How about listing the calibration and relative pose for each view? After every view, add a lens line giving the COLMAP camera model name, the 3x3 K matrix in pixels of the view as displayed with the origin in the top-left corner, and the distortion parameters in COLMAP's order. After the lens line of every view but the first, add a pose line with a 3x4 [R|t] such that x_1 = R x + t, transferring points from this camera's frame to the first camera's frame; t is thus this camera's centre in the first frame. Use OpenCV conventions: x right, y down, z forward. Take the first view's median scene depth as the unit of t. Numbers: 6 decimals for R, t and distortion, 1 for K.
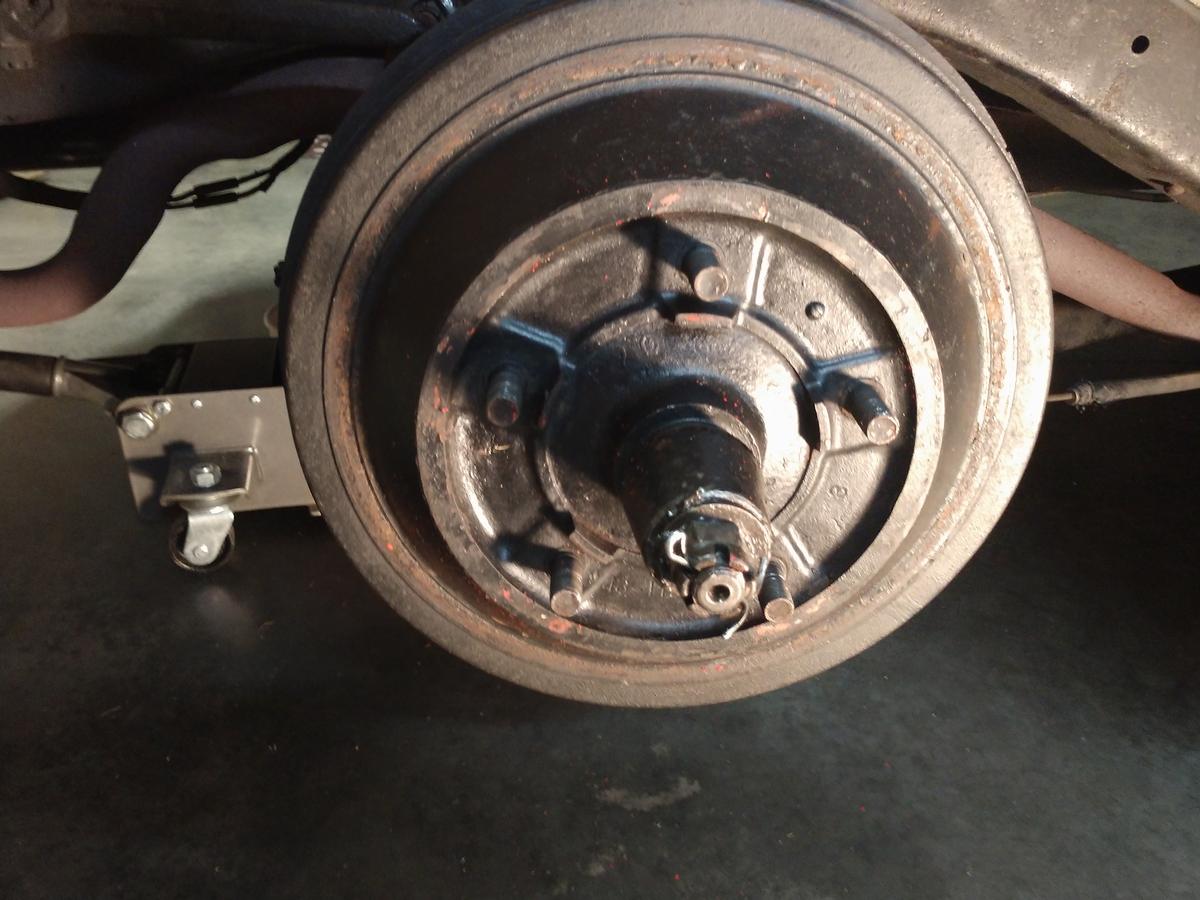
lens RADIAL K [[1014.2, 0, 600.0], [0, 1014.2, 450.0], [0, 0, 1]] dist [-0.013309, -0.018396]
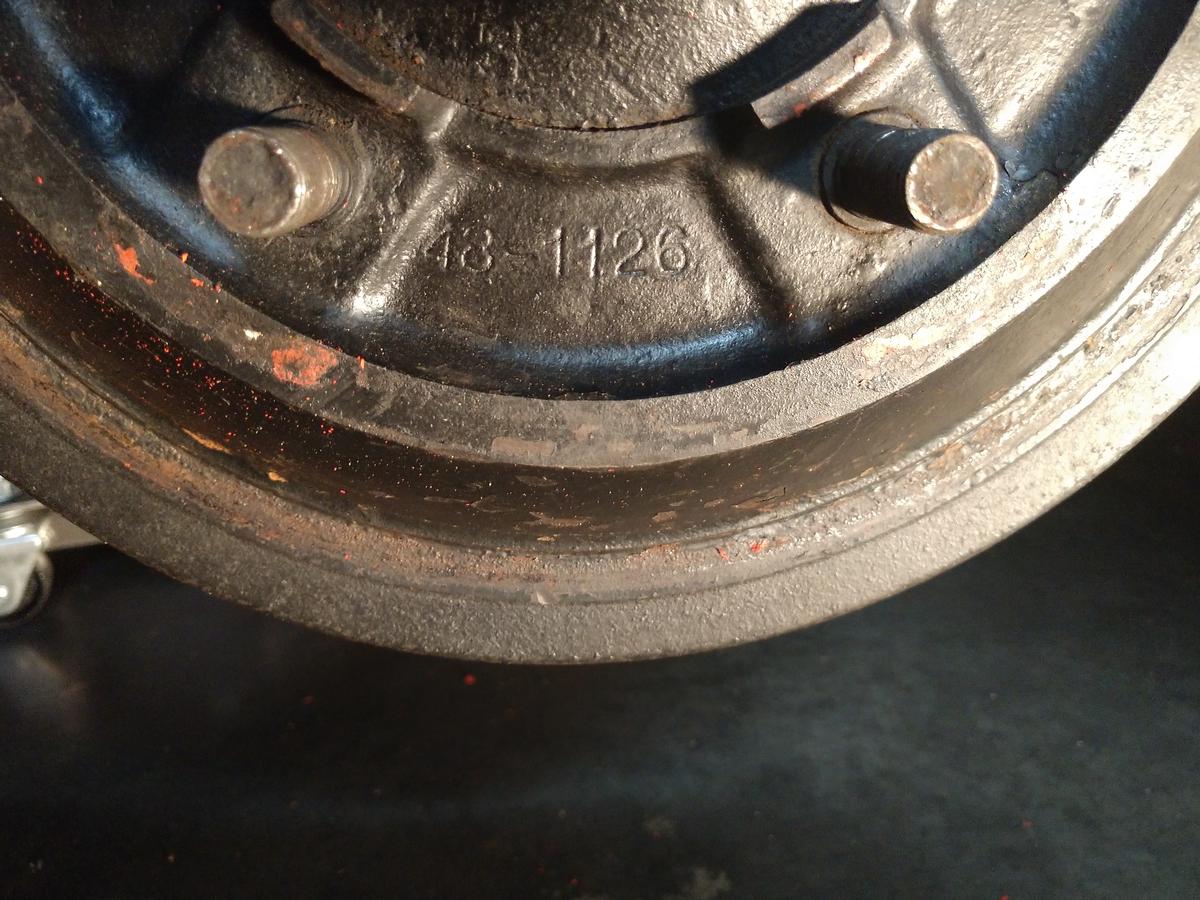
lens RADIAL K [[1014.2, 0, 600.0], [0, 1014.2, 450.0], [0, 0, 1]] dist [-0.013309, -0.018396]
pose [[0.997676, -0.066928, 0.012774, 0.049033], [0.067956, 0.991020, -0.115154, 0.219702], [-0.004952, 0.115755, 0.993266, 0.577912]]
